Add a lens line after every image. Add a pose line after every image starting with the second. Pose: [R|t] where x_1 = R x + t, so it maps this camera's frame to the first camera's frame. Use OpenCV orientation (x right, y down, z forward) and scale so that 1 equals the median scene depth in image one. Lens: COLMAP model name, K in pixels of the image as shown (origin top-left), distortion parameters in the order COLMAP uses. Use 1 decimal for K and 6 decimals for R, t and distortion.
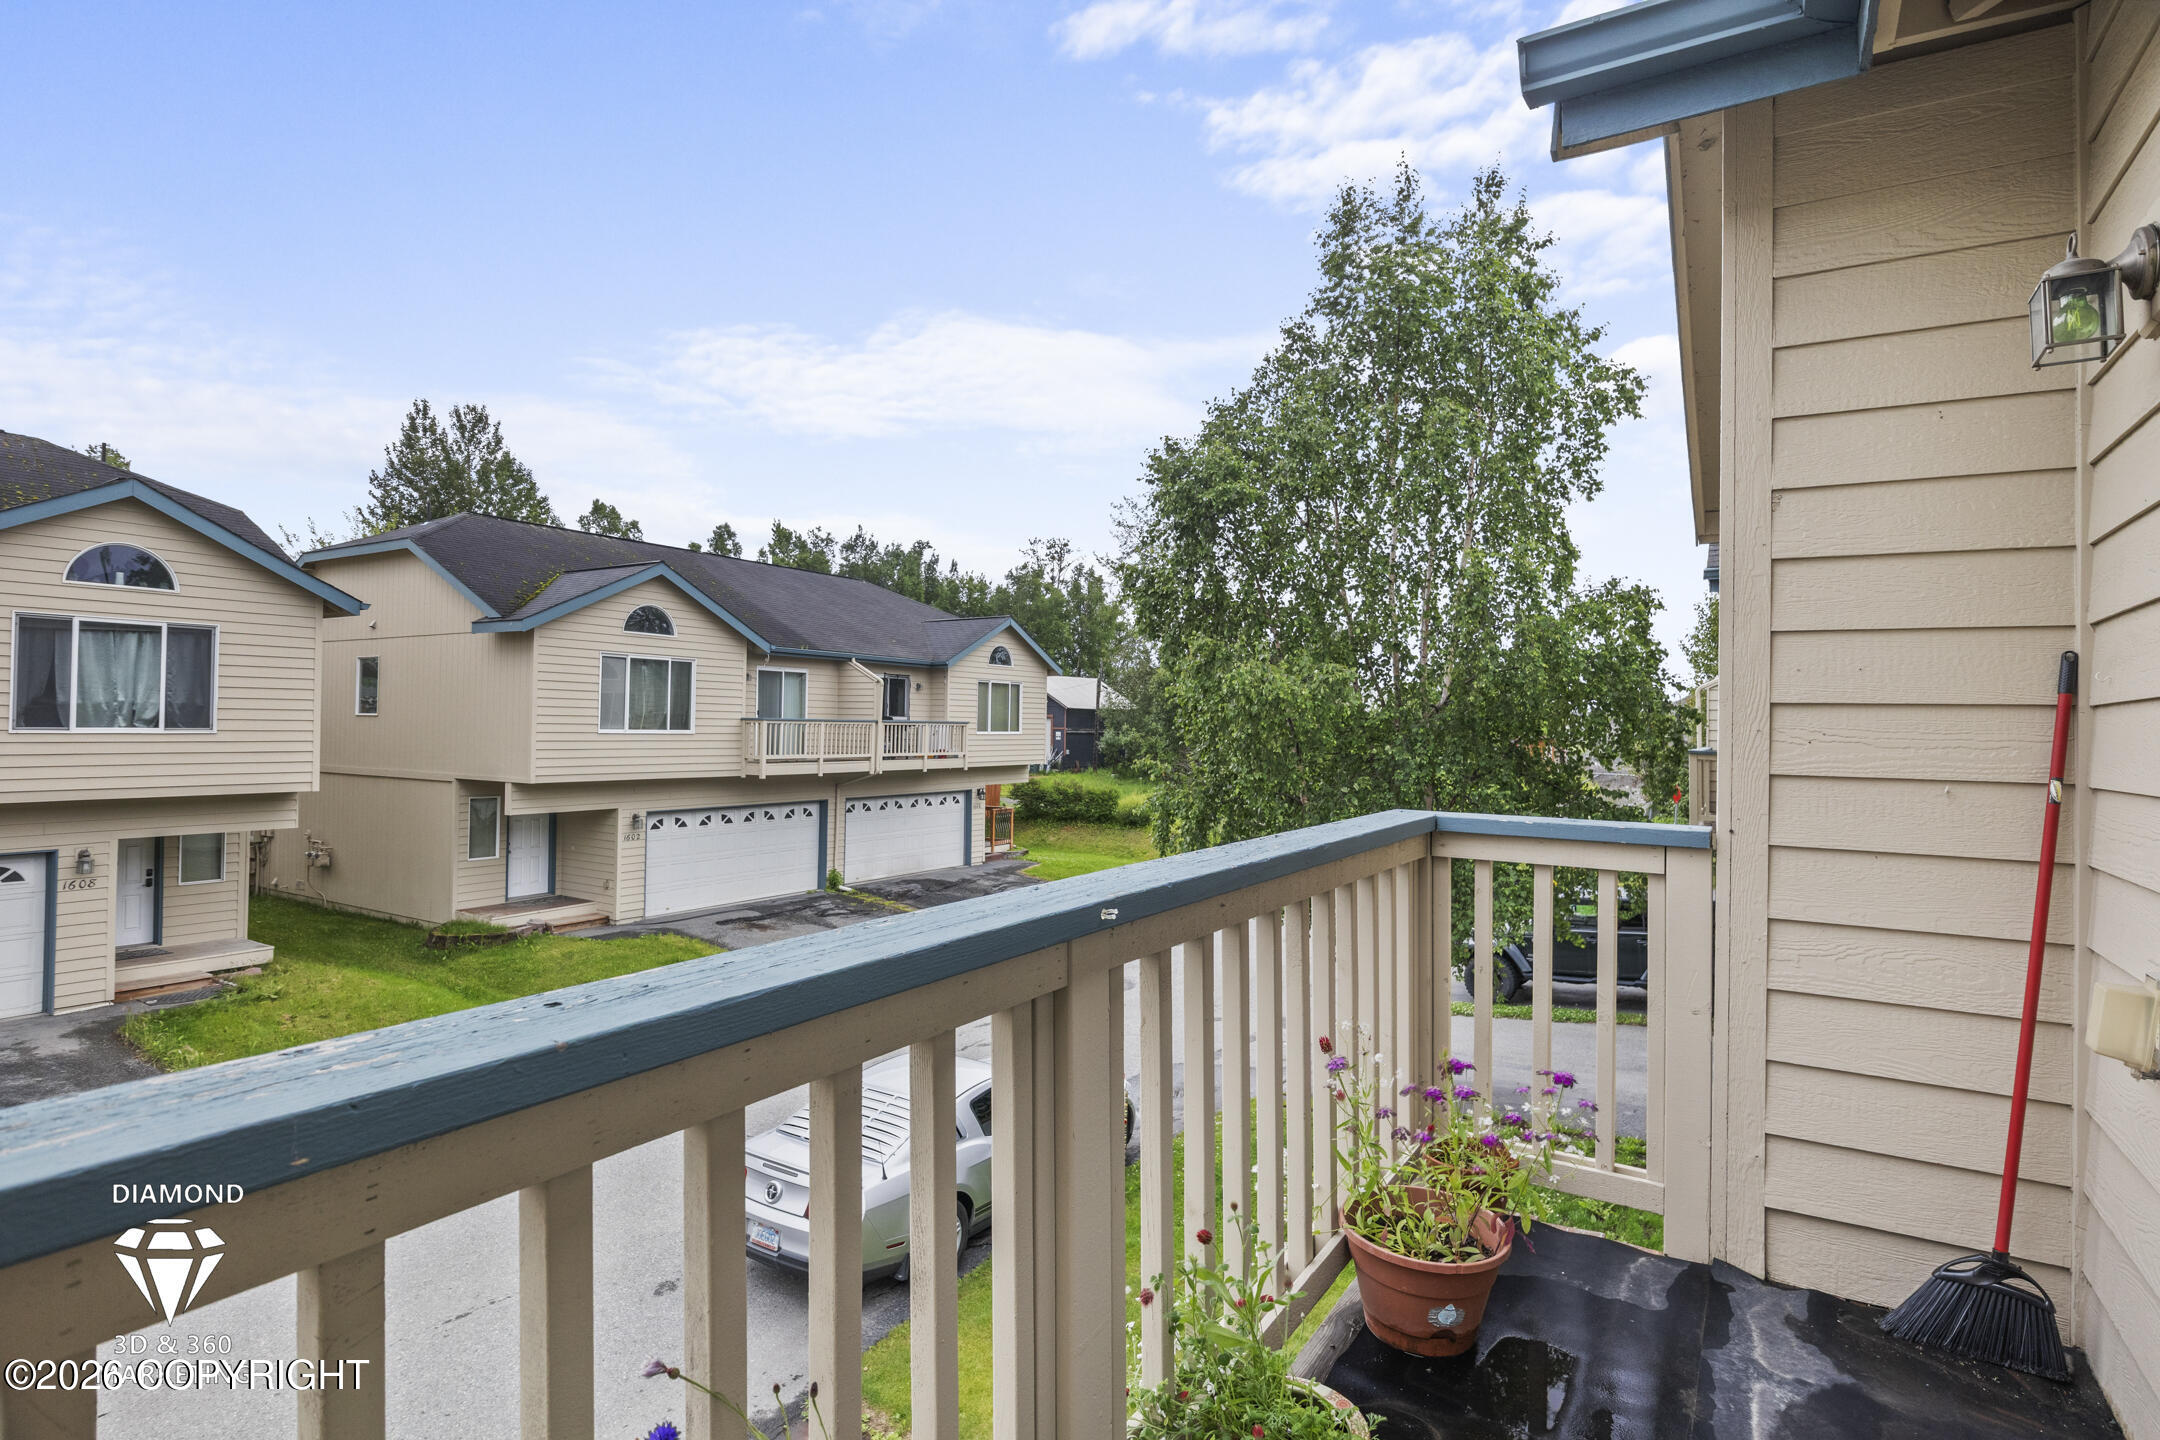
lens RADIAL K [[1108.1, 0, 1072.7], [0, 1108.1, 726.3], [0, 0, 1]] dist [-0.004360, 0.000066]
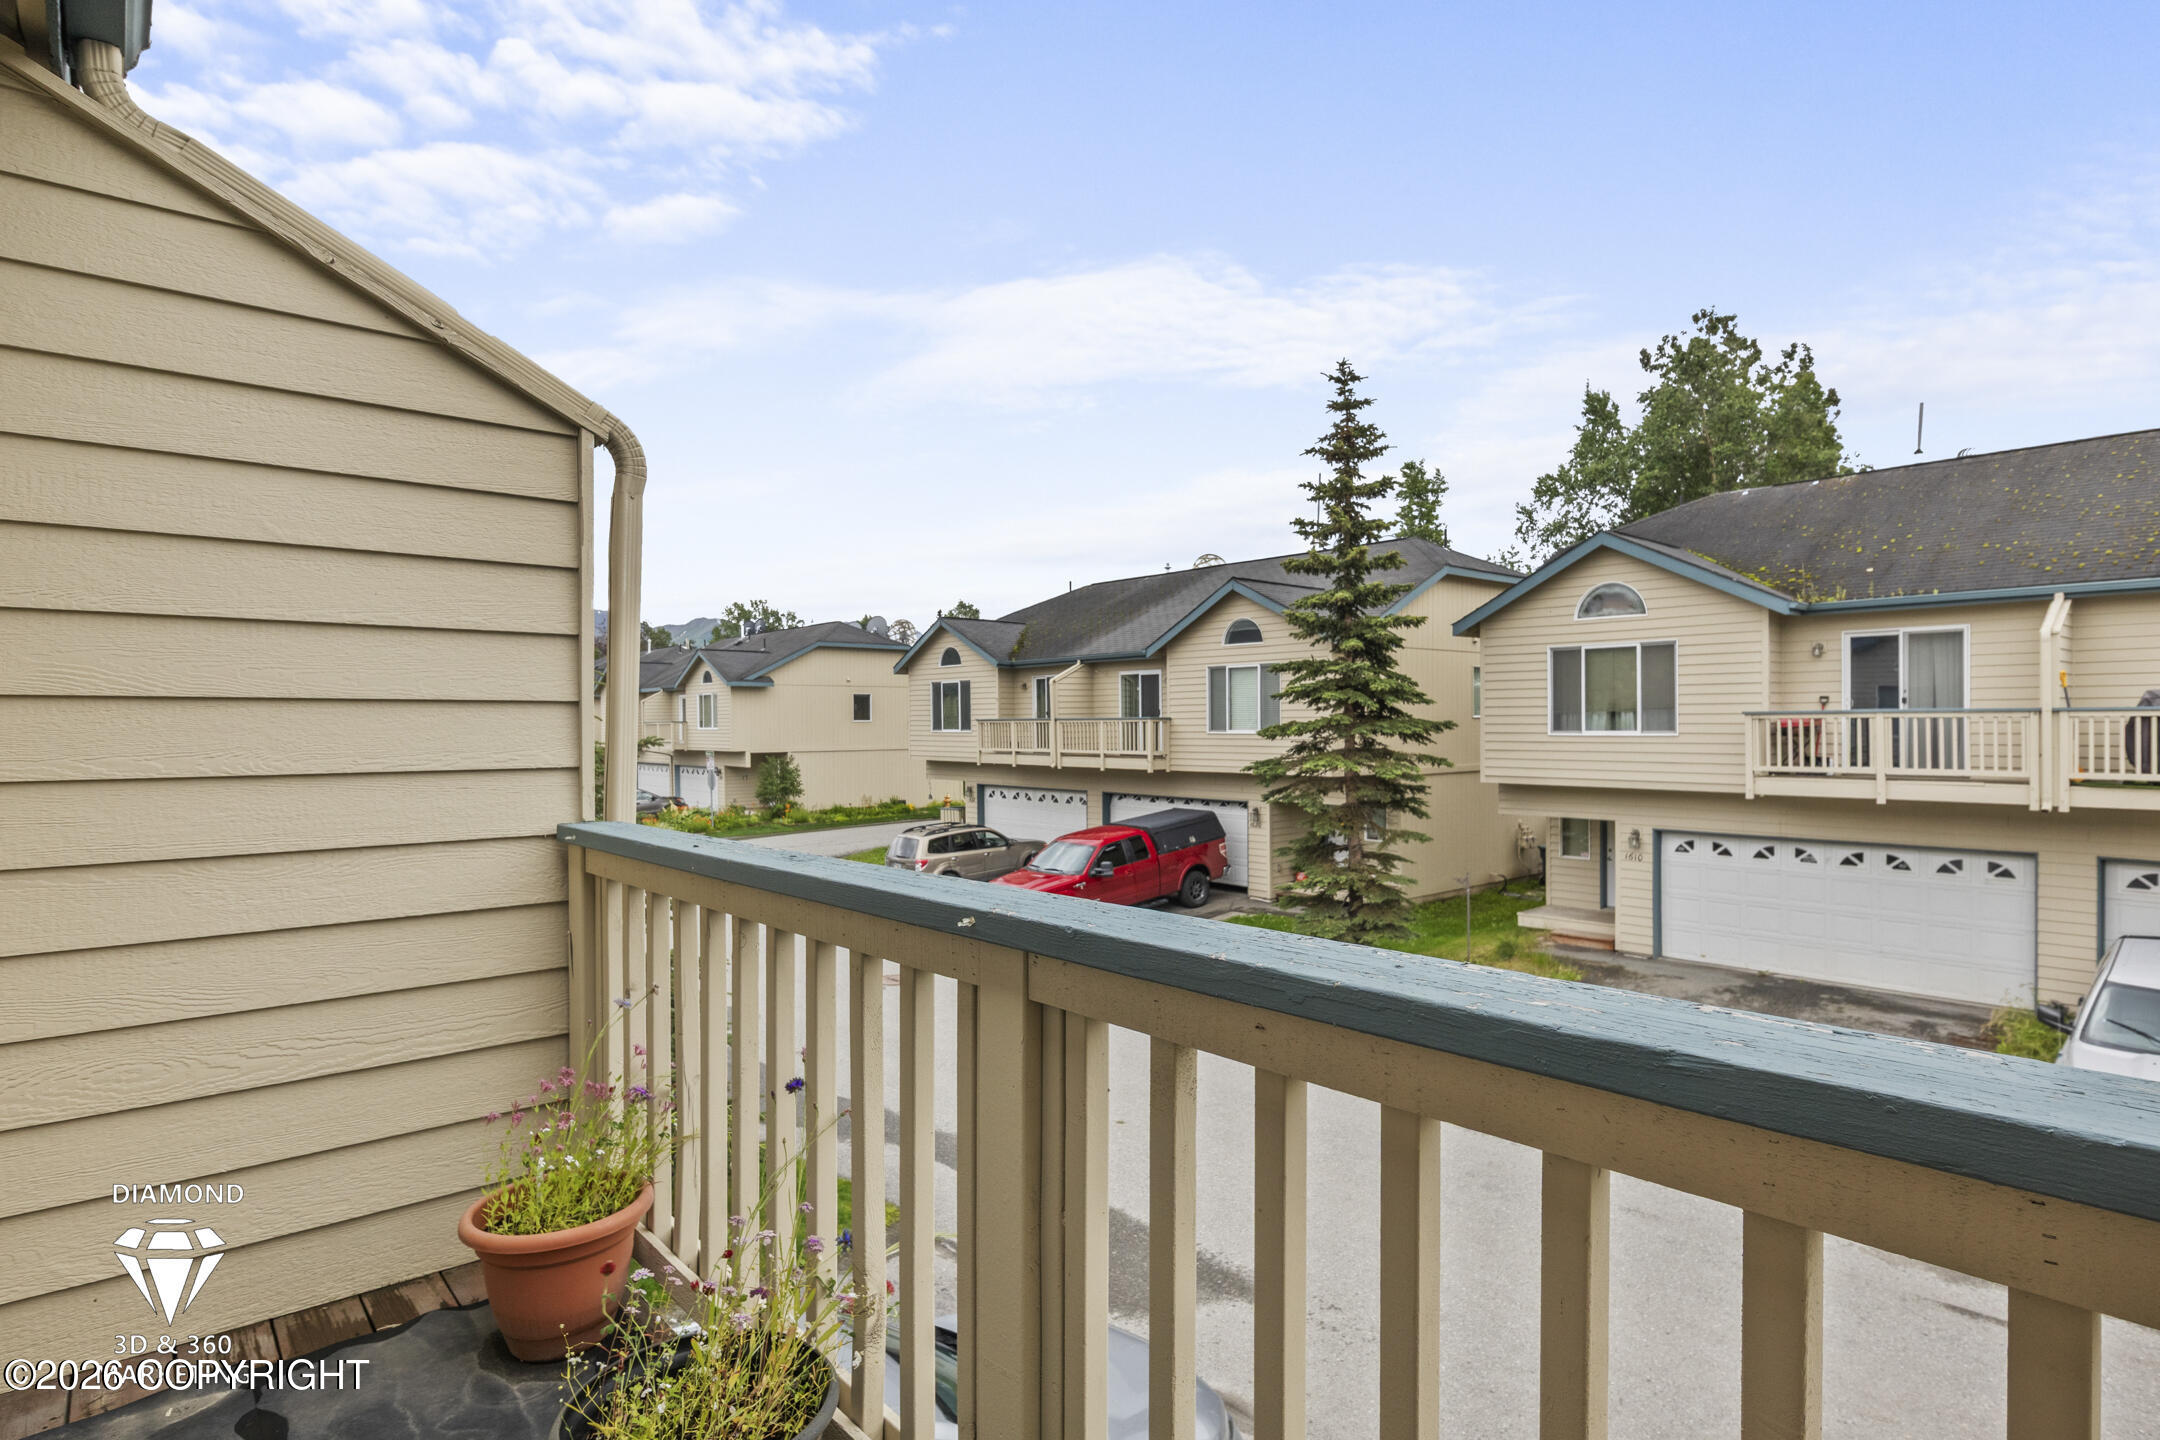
lens RADIAL K [[1108.1, 0, 1070.8], [0, 1108.1, 722.7], [0, 0, 1]] dist [-0.004360, 0.000066]
pose [[-0.291091, -0.013443, -0.956601, 0.521864], [0.003057, 0.999883, -0.014981, 0.009046], [0.956690, -0.007285, -0.291016, 0.811736]]
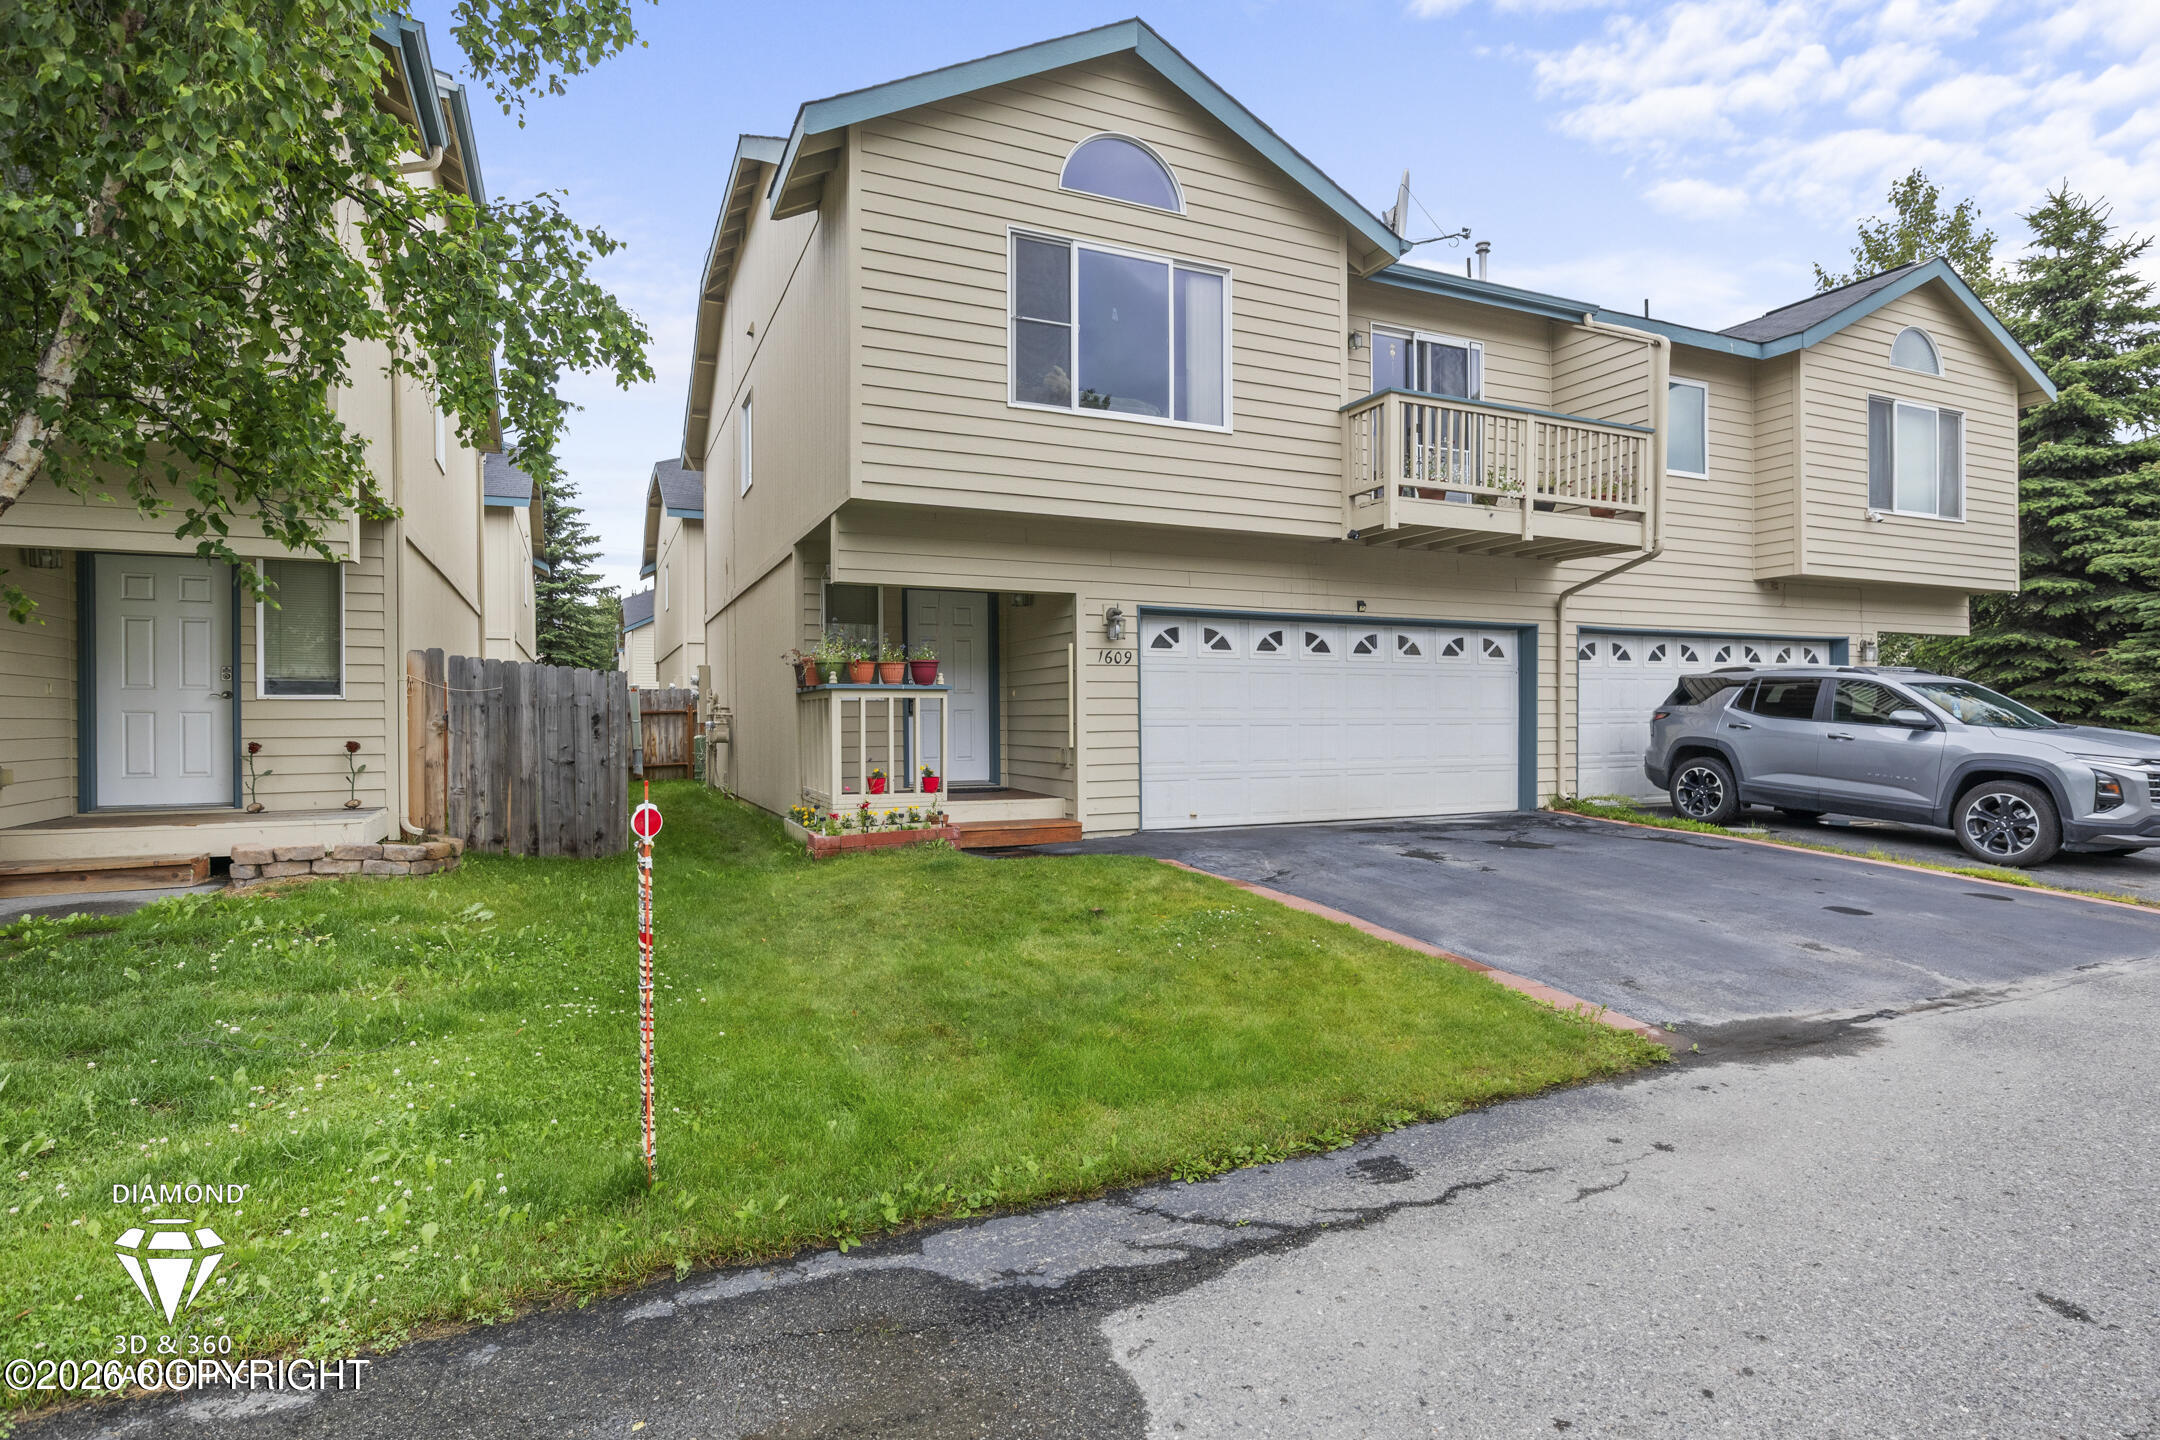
lens RADIAL K [[1108.1, 0, 1076.1], [0, 1108.1, 709.7], [0, 0, 1]] dist [-0.004360, 0.000066]
pose [[0.837389, -0.003356, -0.546597, -0.150659], [0.004552, 0.999989, 0.000834, 0.118105], [0.546588, -0.003186, 0.837396, 0.587109]]
